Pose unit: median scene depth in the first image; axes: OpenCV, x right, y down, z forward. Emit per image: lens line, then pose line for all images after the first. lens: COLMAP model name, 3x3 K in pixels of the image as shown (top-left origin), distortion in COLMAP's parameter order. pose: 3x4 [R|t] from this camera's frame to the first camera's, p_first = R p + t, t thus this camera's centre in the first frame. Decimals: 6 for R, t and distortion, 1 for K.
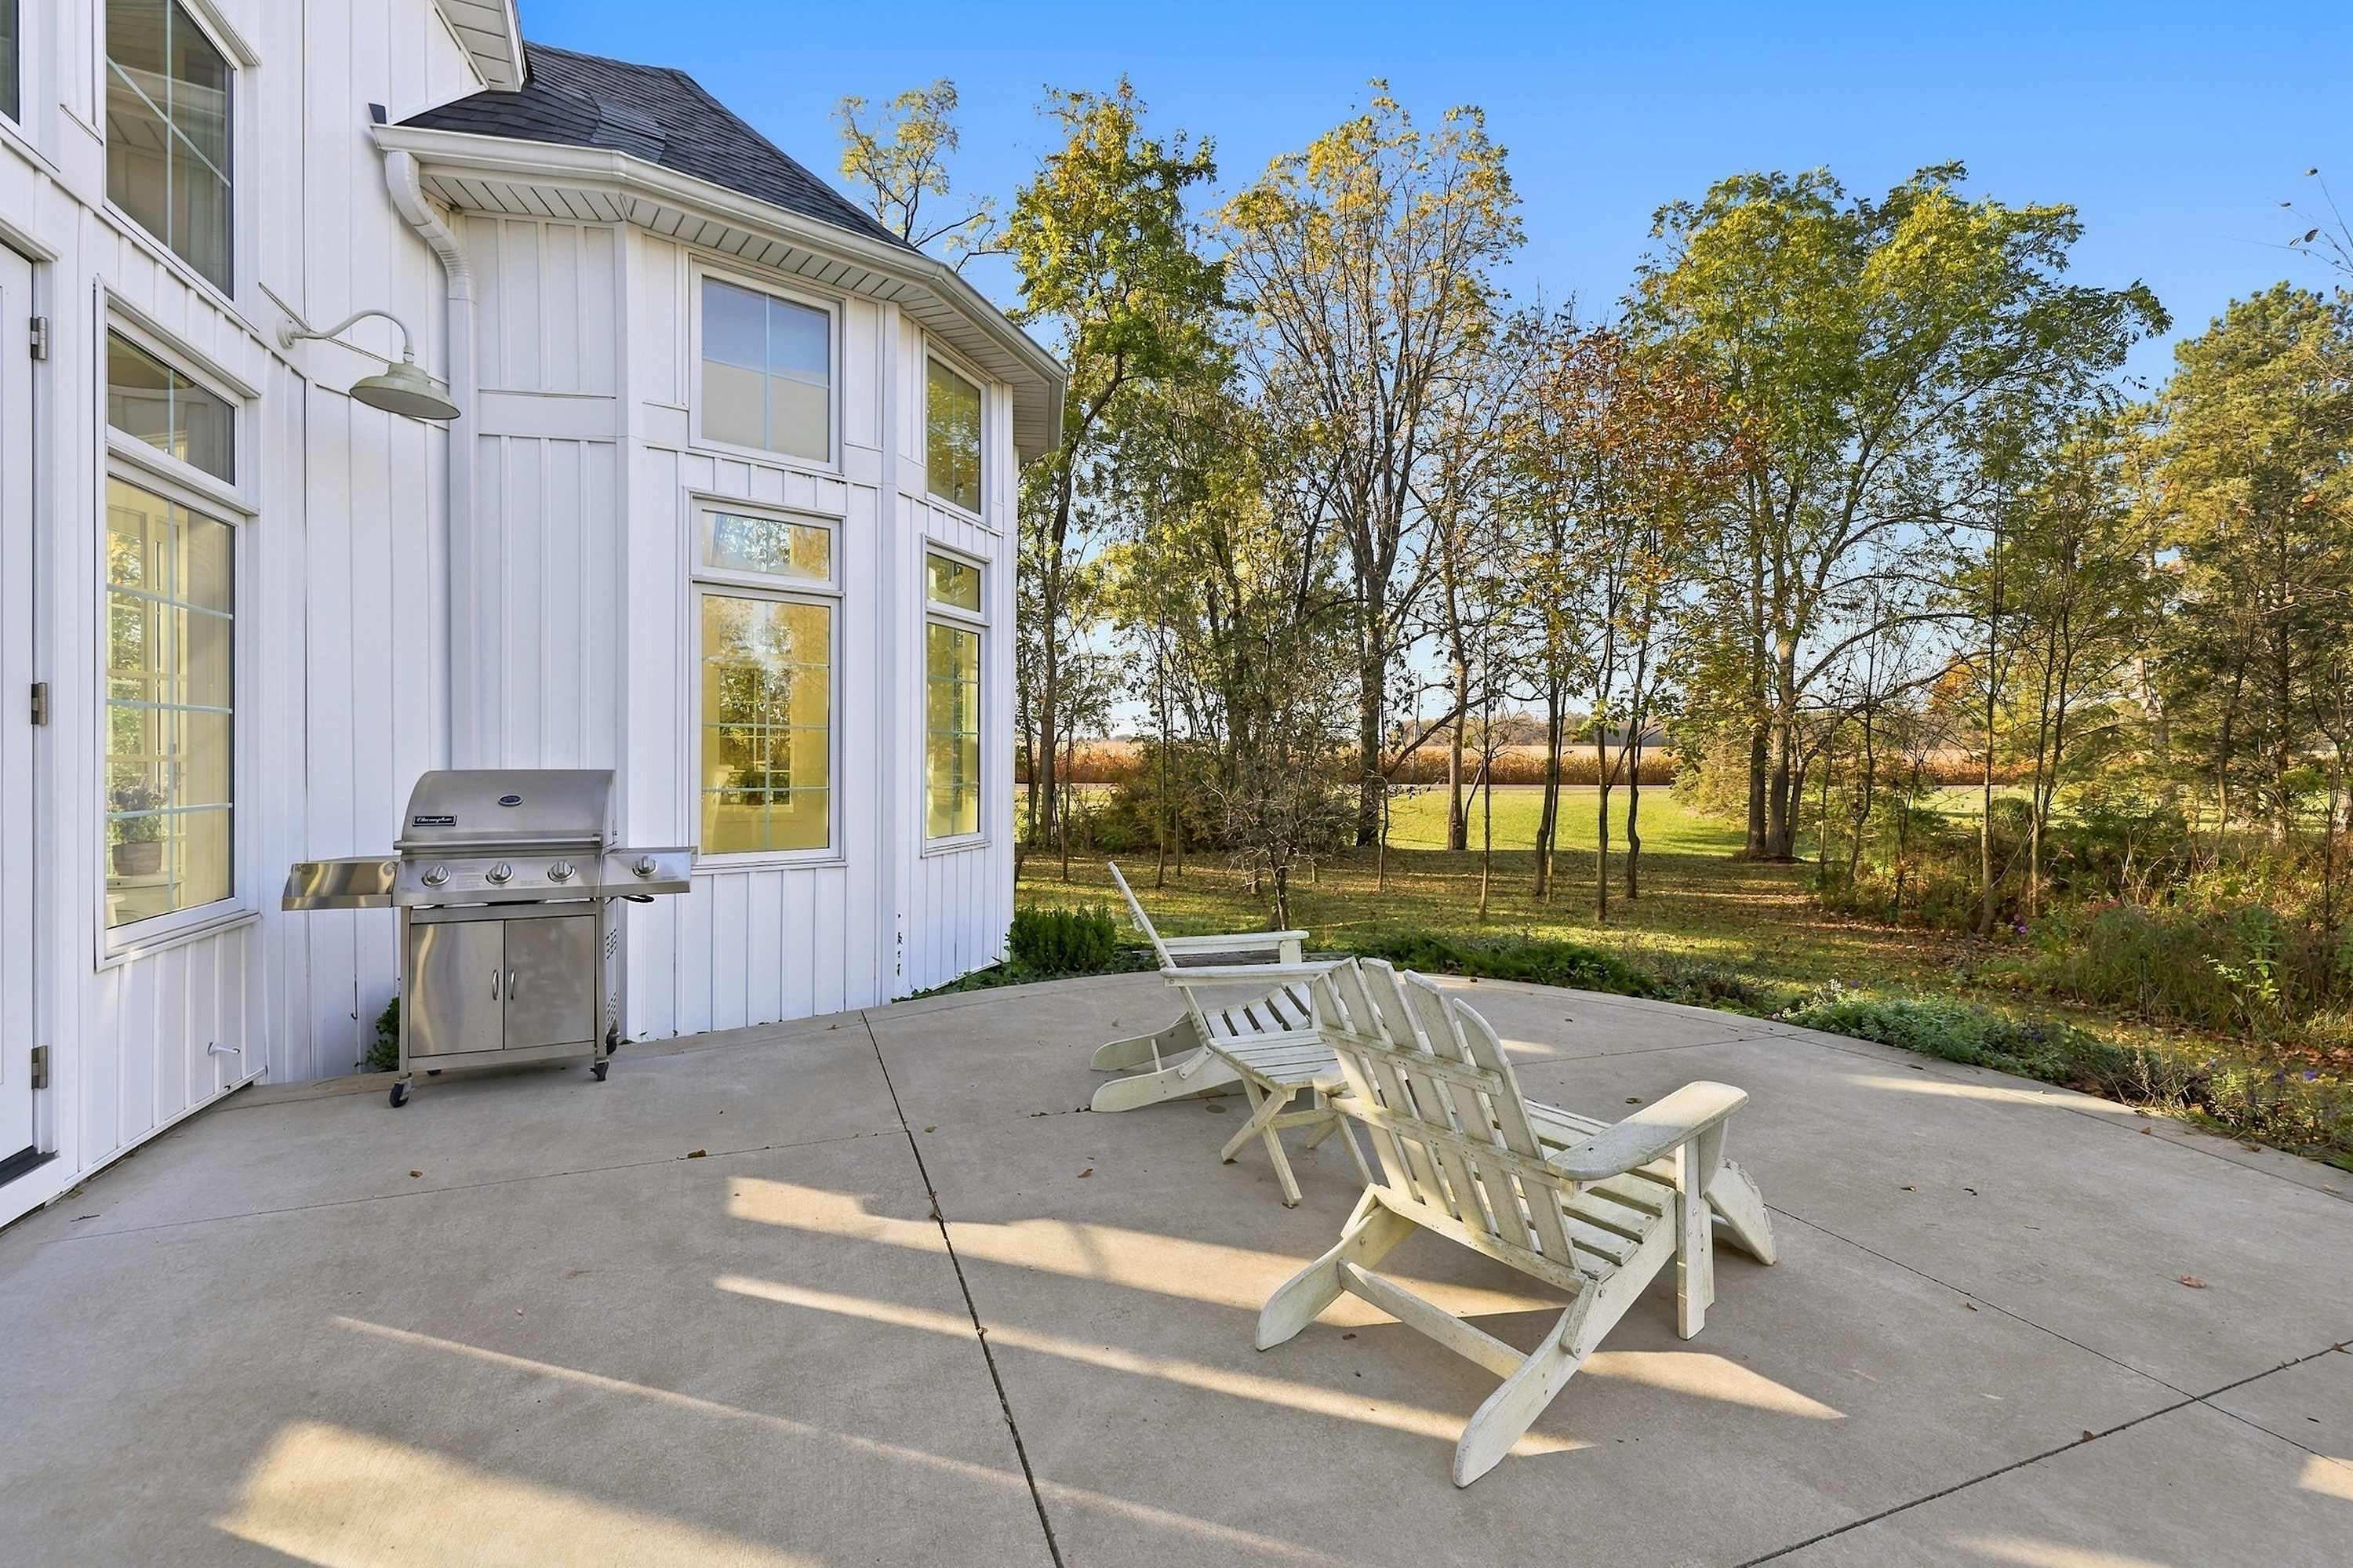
lens RADIAL K [[999.7, 0, 1160.7], [0, 999.7, 762.6], [0, 0, 1]] dist [0.002000, 0.000477]
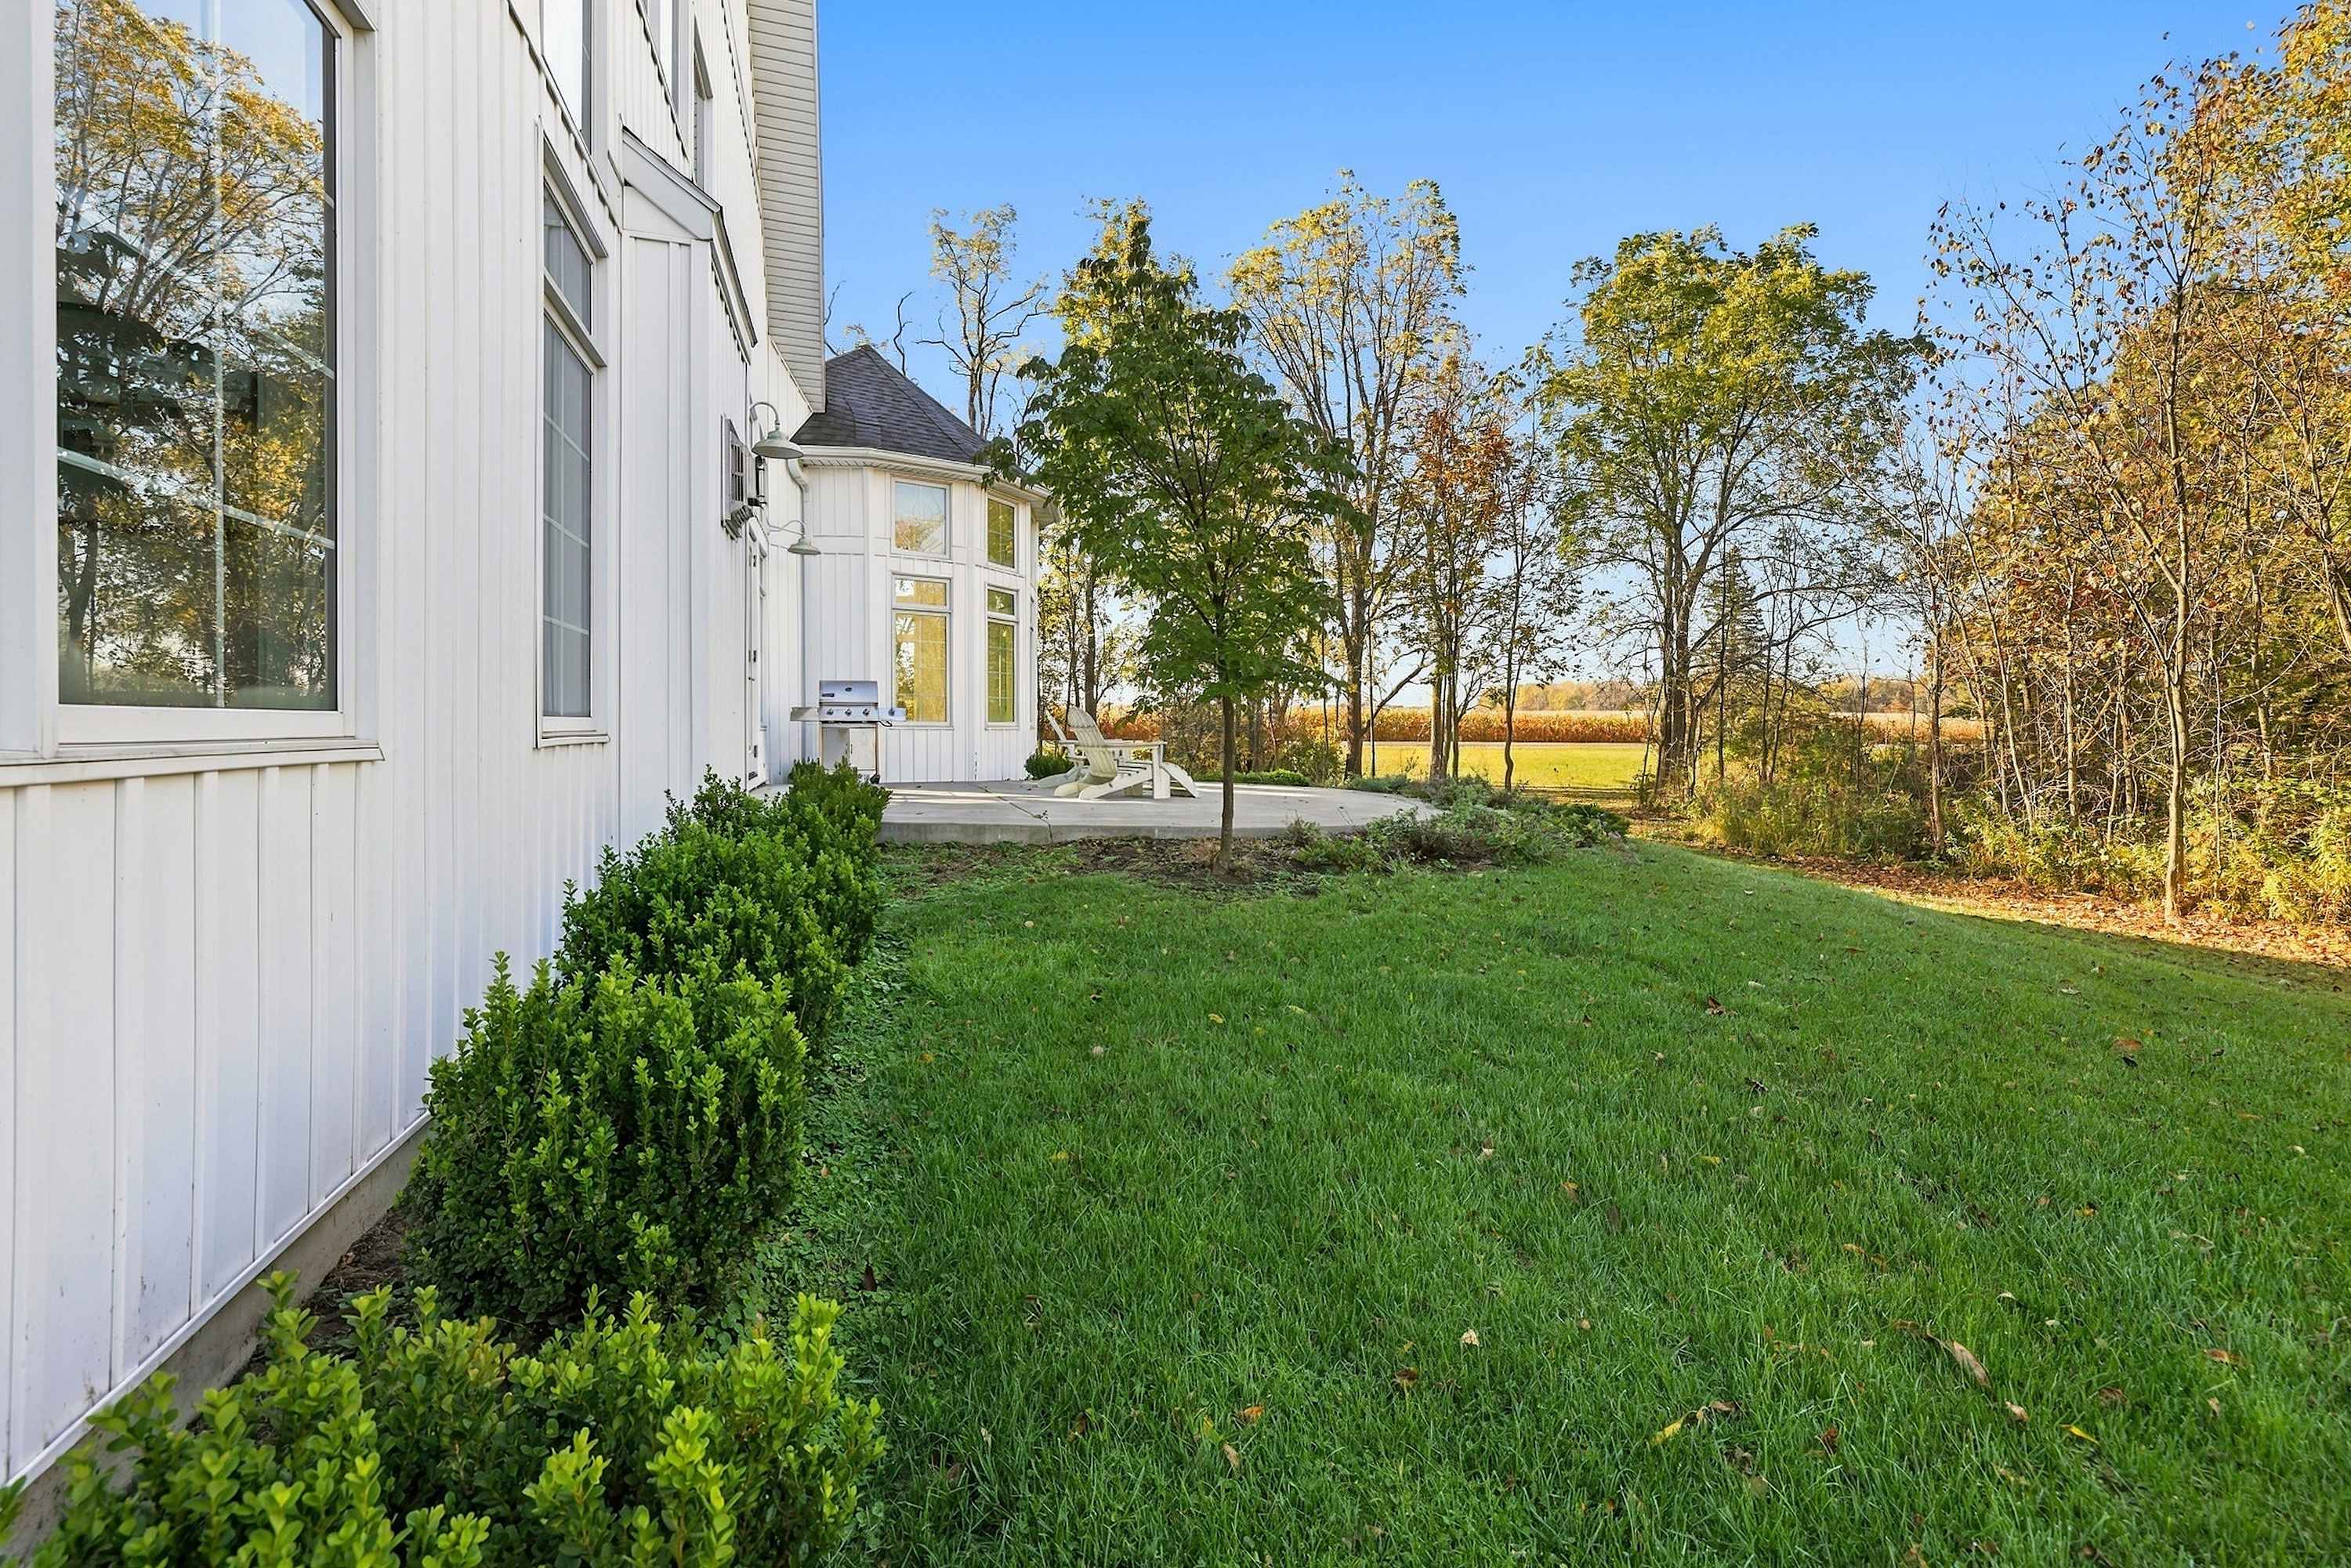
lens RADIAL K [[1121.0, 0, 1170.4], [0, 1121.0, 737.2], [0, 0, 1]] dist [0.001934, 0.000106]
pose [[0.996616, -0.001485, -0.082180, 0.336632], [0.001477, 0.999999, -0.000156, 0.105010], [0.082180, 0.000034, 0.996618, -1.300230]]
